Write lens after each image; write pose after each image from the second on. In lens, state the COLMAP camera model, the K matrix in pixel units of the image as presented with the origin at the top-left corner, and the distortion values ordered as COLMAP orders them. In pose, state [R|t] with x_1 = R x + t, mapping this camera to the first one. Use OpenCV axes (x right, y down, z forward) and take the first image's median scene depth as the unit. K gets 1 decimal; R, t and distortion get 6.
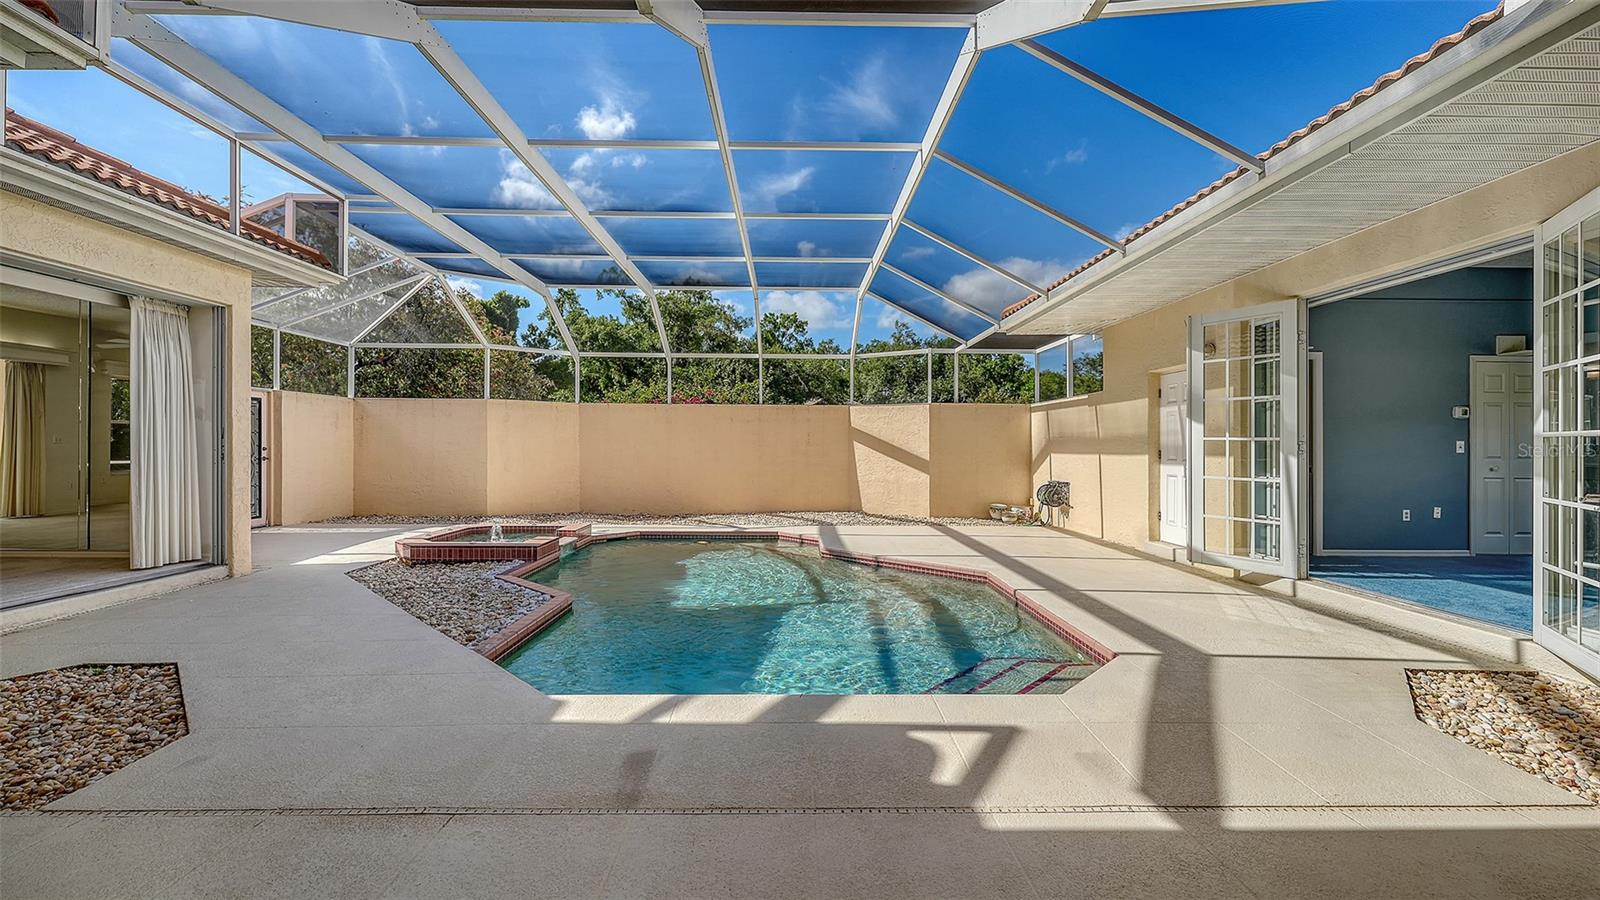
lens RADIAL K [[644.6, 0, 800.0], [0, 644.6, 450.0], [0, 0, 1]] dist [-0.000052, 0.000064]
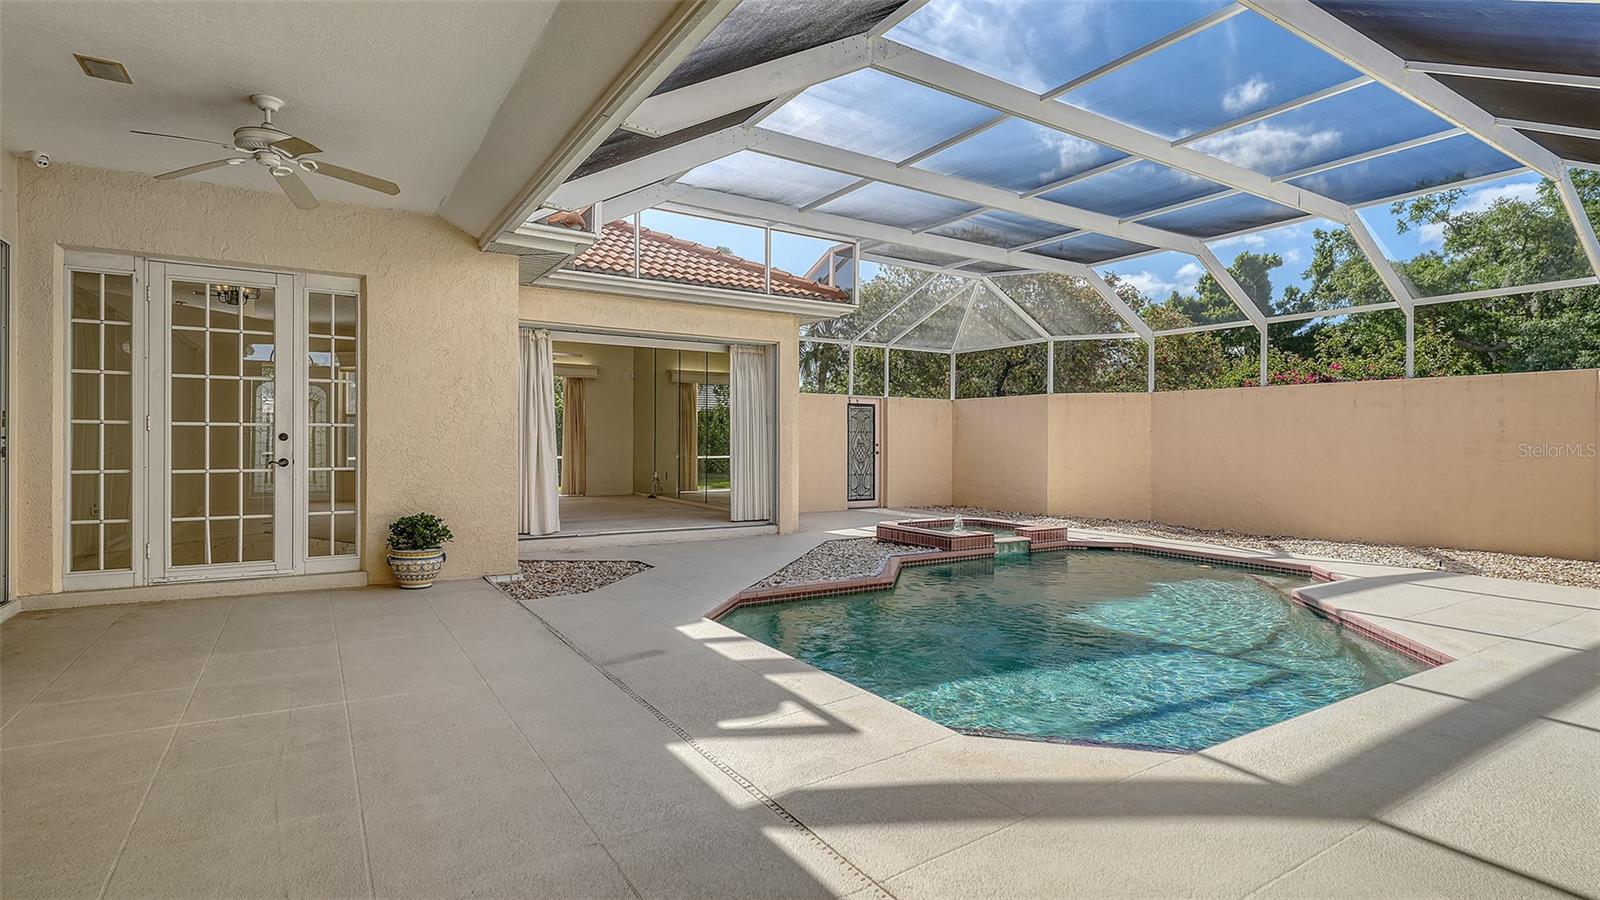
lens RADIAL K [[774.9, 0, 800.0], [0, 774.9, 450.0], [0, 0, 1]] dist [-0.001142, -0.000407]
pose [[0.518456, 0.006177, -0.855082, 0.392308], [-0.006482, 0.999974, 0.003293, 0.004419], [0.855080, 0.003836, 0.518483, 0.104917]]
